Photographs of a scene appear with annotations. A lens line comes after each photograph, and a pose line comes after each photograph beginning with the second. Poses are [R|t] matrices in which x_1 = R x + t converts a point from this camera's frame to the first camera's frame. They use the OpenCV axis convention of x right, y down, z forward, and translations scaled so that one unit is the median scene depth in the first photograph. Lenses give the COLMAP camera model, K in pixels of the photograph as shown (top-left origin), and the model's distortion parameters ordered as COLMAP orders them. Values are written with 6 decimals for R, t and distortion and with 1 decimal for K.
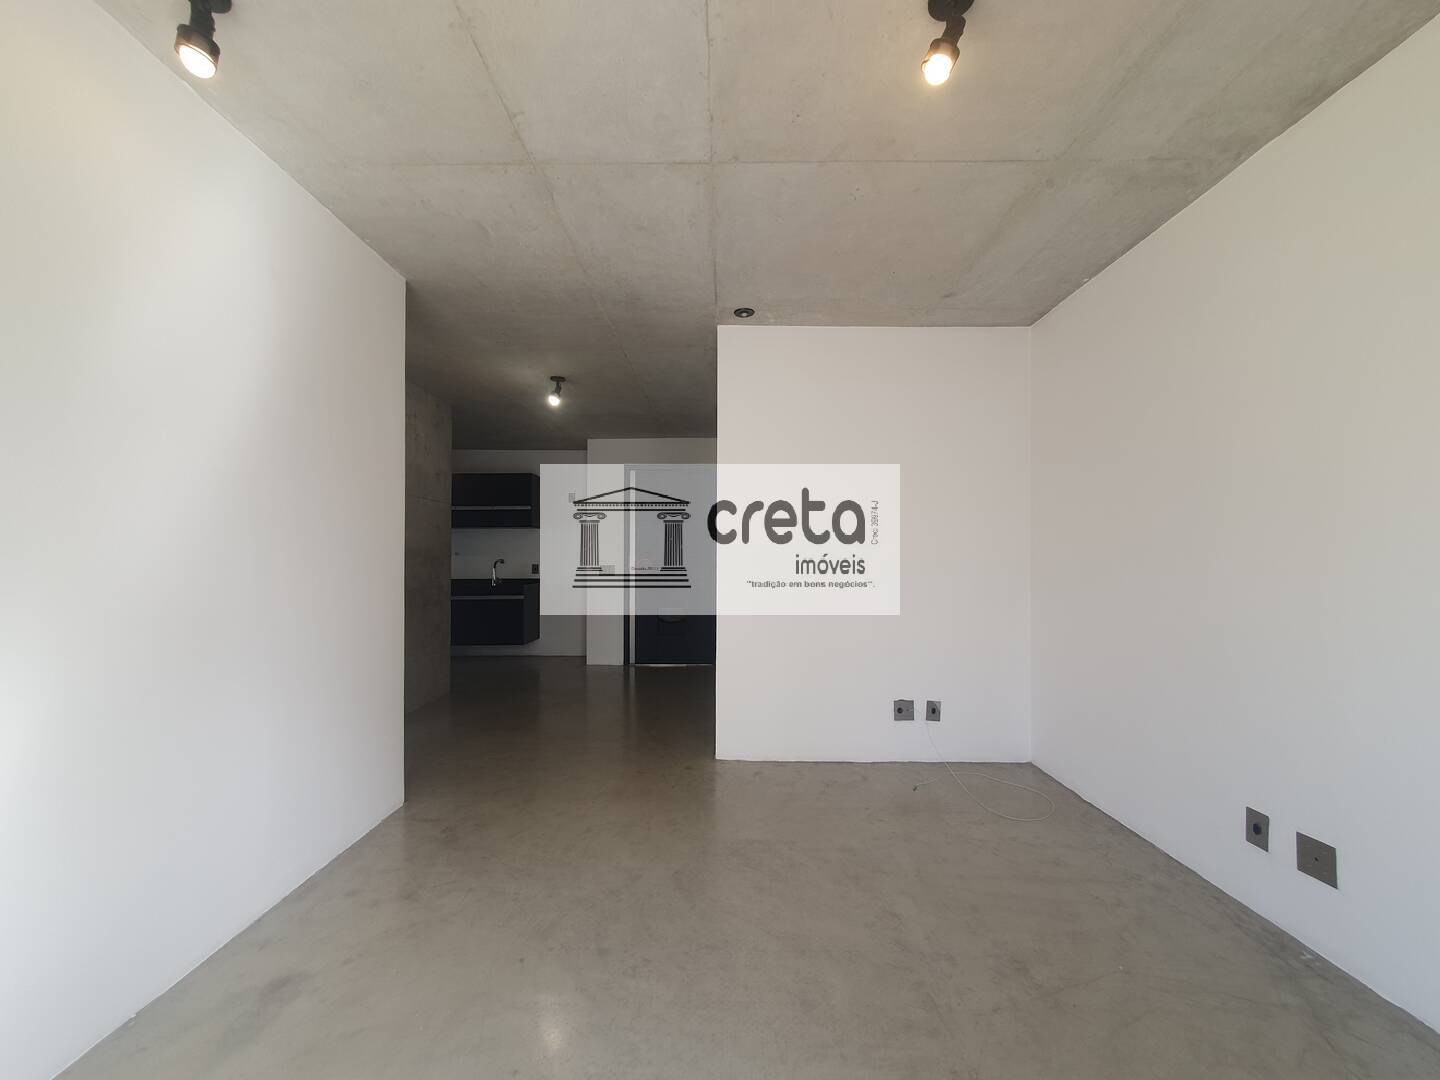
lens RADIAL K [[593.3, 0, 725.1], [0, 593.3, 548.3], [0, 0, 1]] dist [-0.000332, -0.000104]
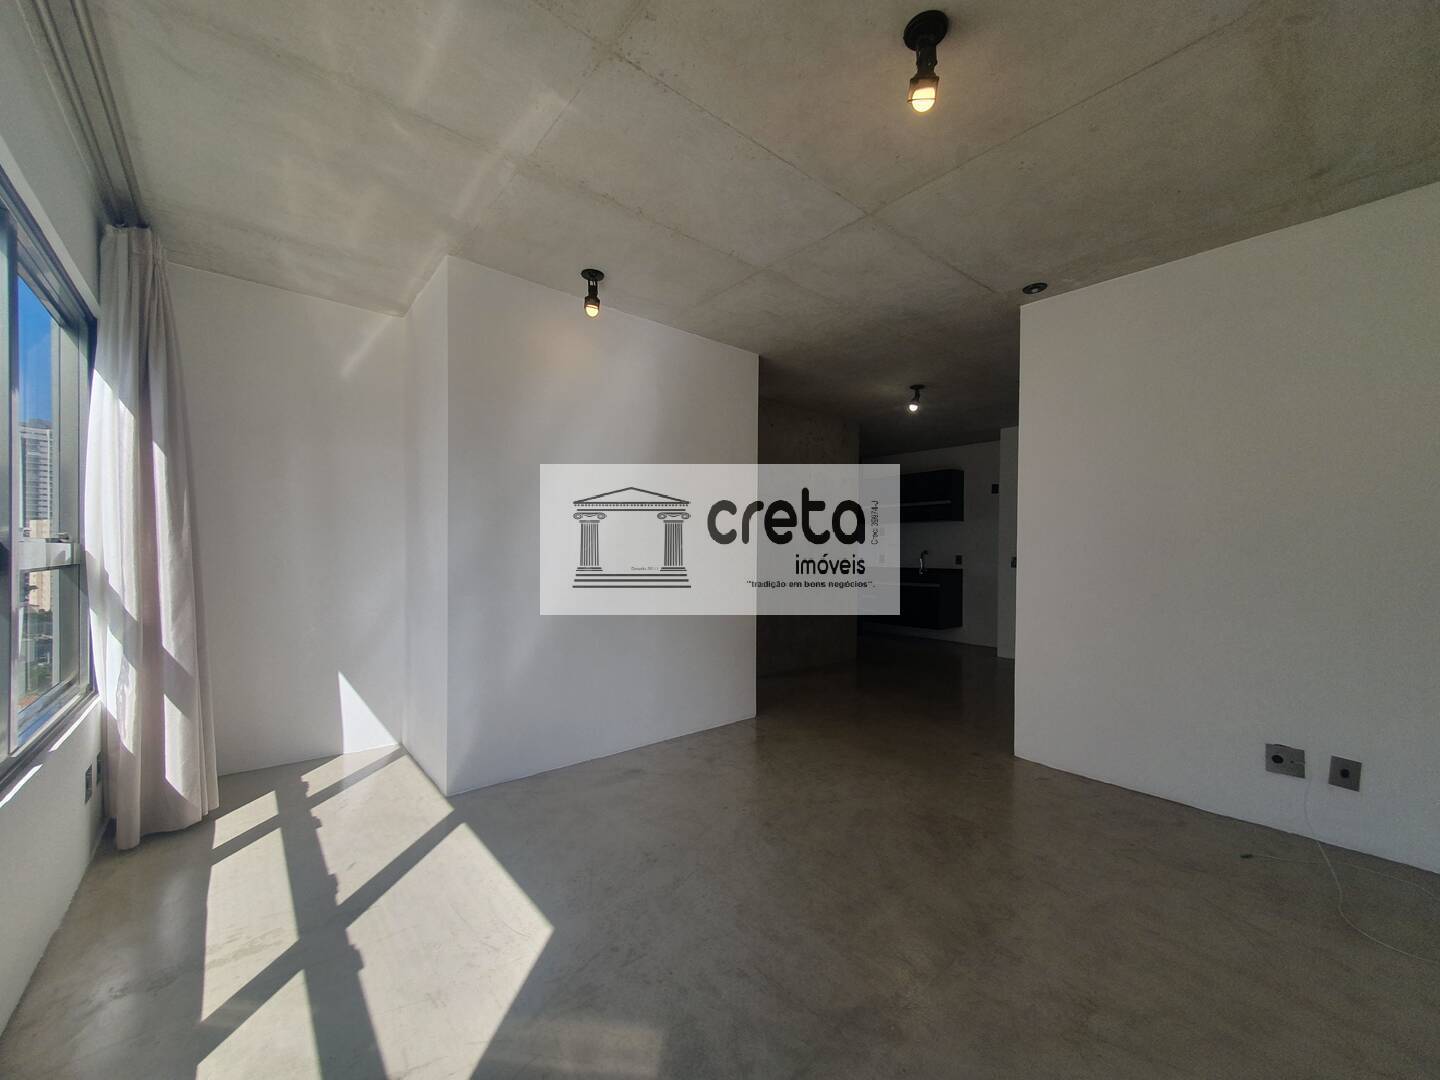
lens RADIAL K [[613.9, 0, 718.1], [0, 613.9, 544.9], [0, 0, 1]] dist [-0.023532, -0.000070]
pose [[0.611776, -0.001478, -0.791030, 0.468336], [0.006799, 0.999971, 0.003391, 0.003213], [0.791002, -0.007453, 0.611769, 0.008535]]
